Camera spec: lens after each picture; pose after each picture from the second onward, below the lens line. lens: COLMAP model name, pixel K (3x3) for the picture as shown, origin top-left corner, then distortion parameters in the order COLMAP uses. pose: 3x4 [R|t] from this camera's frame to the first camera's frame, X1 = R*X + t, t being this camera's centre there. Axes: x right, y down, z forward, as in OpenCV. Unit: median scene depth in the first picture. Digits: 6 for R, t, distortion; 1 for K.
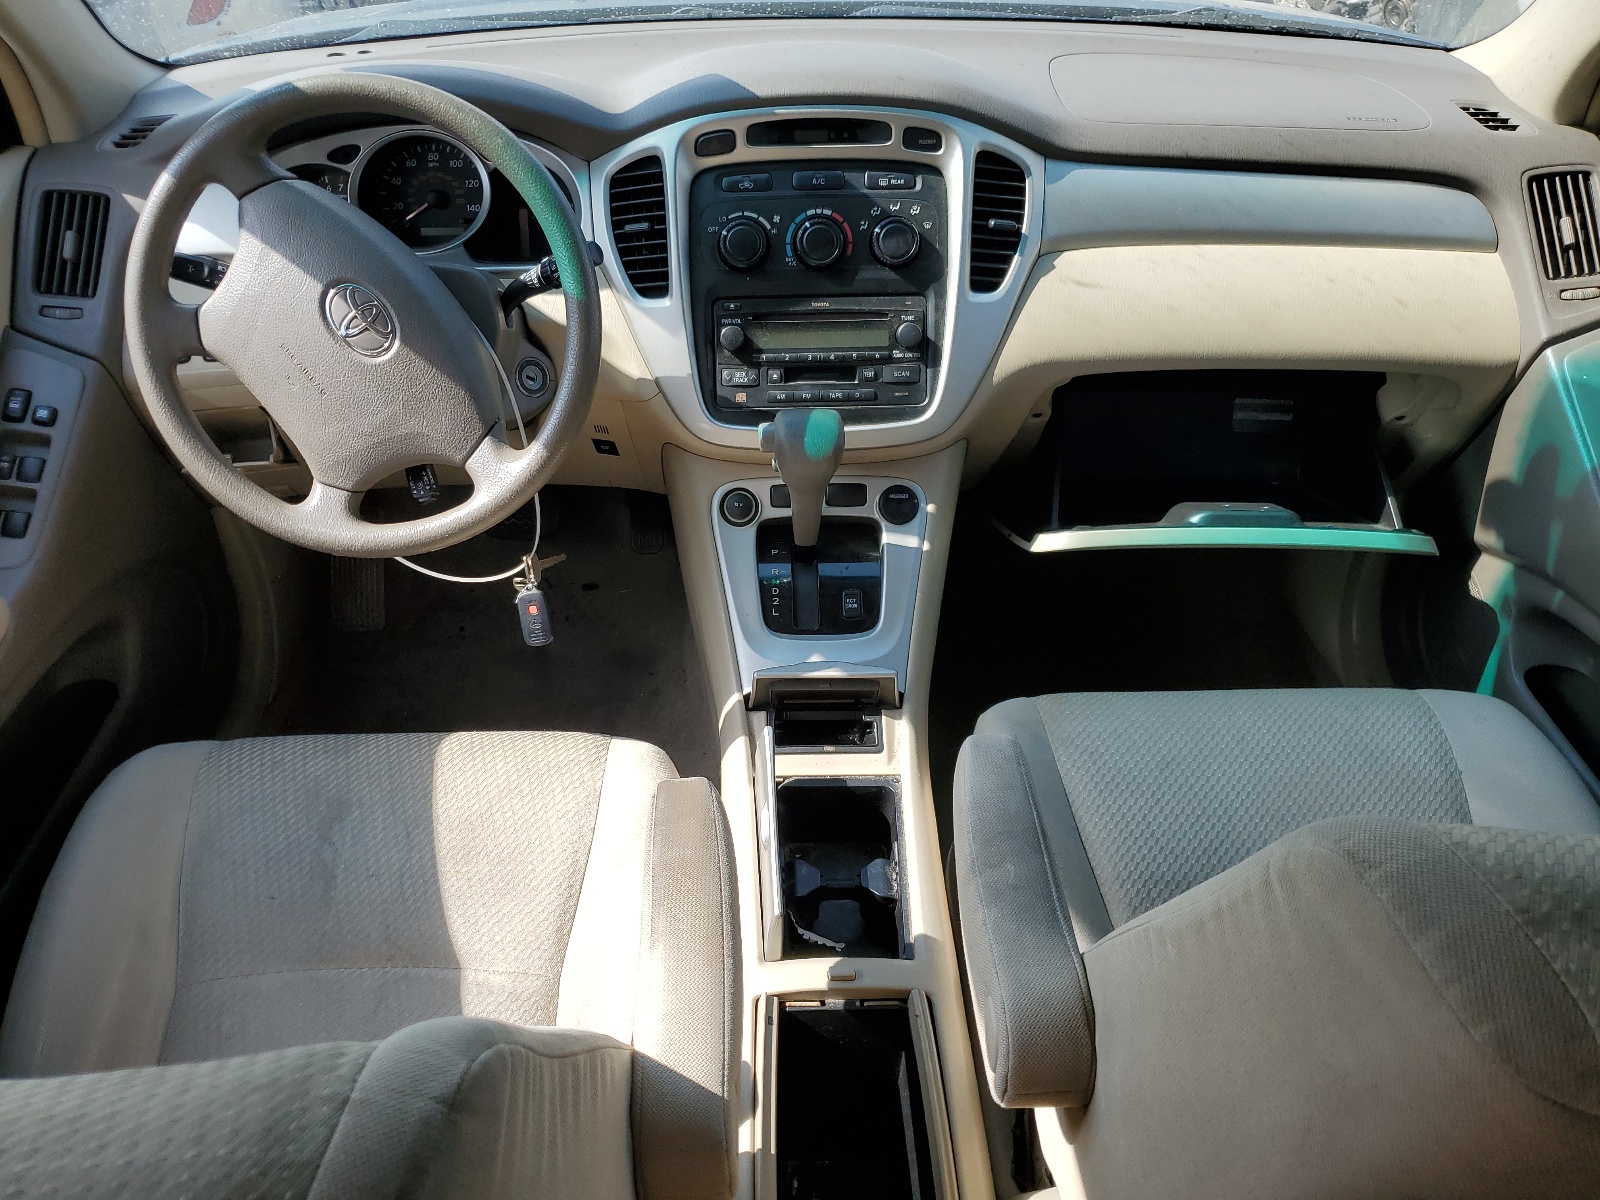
lens RADIAL K [[1209.4, 0, 797.9], [0, 1209.4, 601.1], [0, 0, 1]] dist [-0.002263, -0.000745]
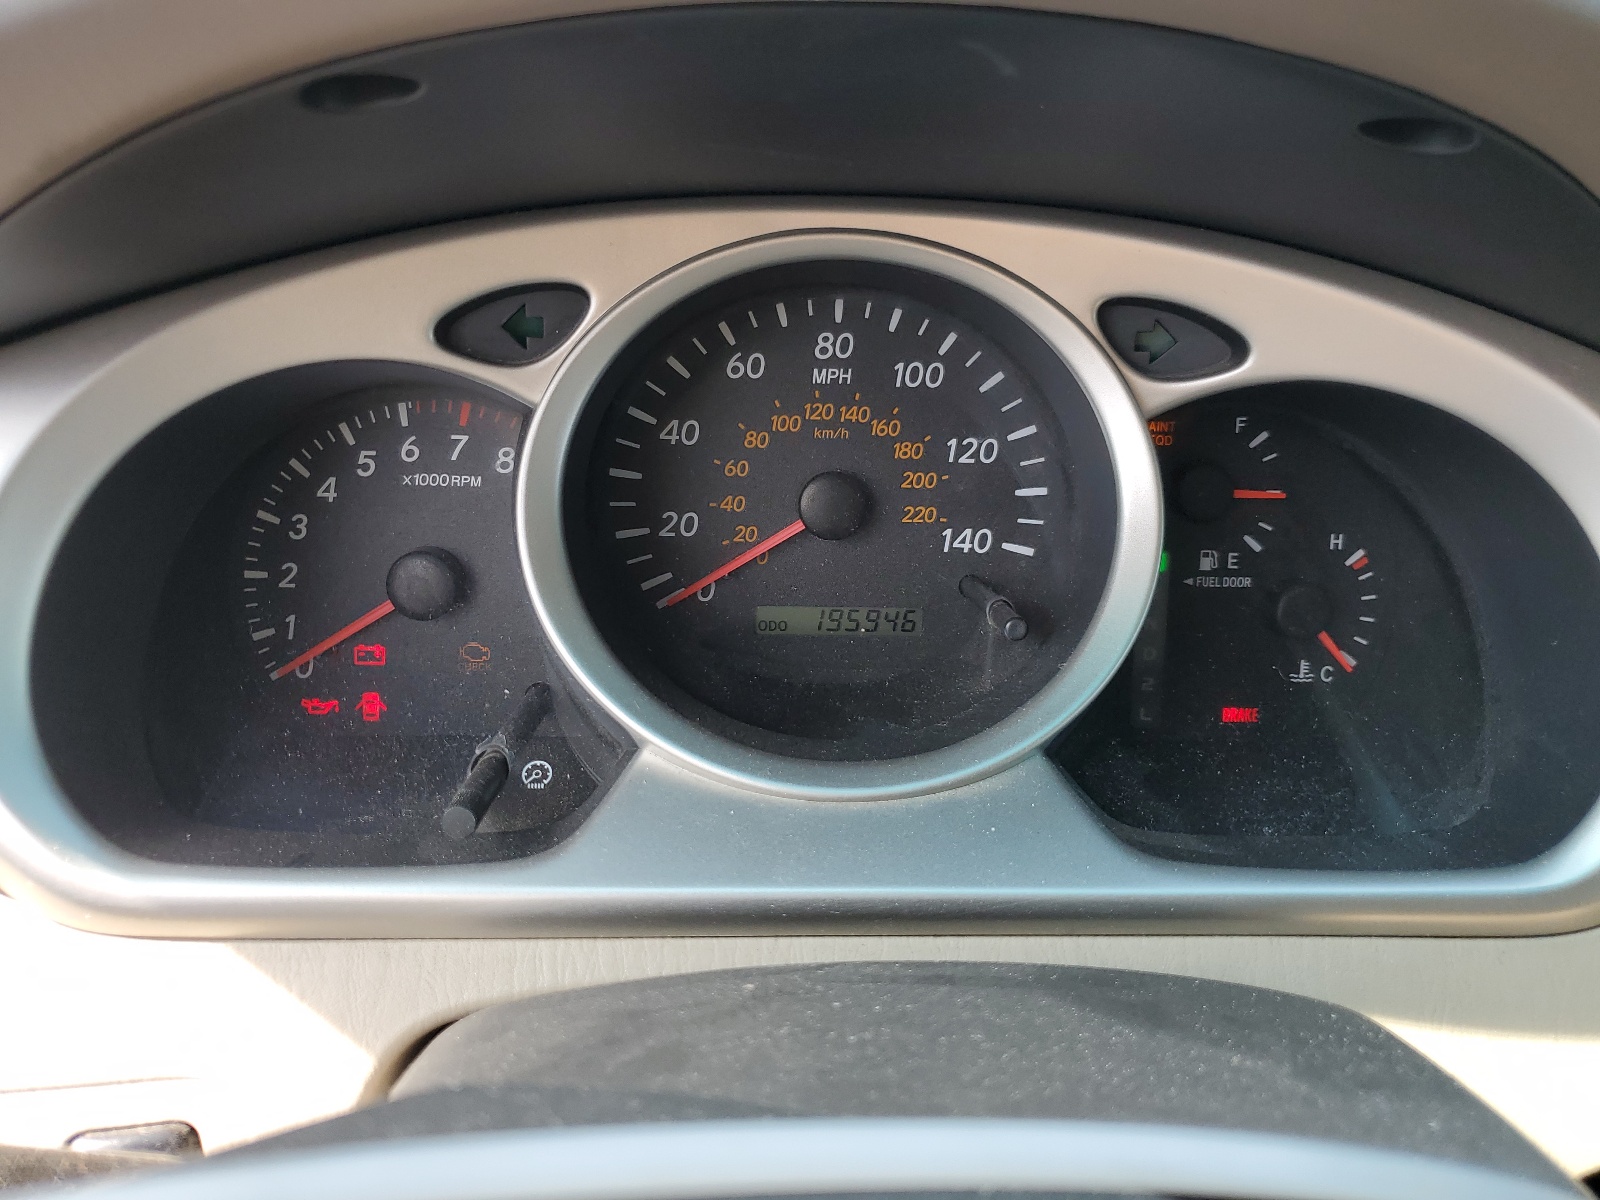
lens RADIAL K [[1209.4, 0, 802.5], [0, 1209.4, 598.5], [0, 0, 1]] dist [-0.002263, -0.000745]
pose [[0.999129, 0.032579, 0.026074, -0.312391], [-0.028475, 0.989072, -0.144660, -0.277074], [-0.030502, 0.143792, 0.989138, 0.753323]]
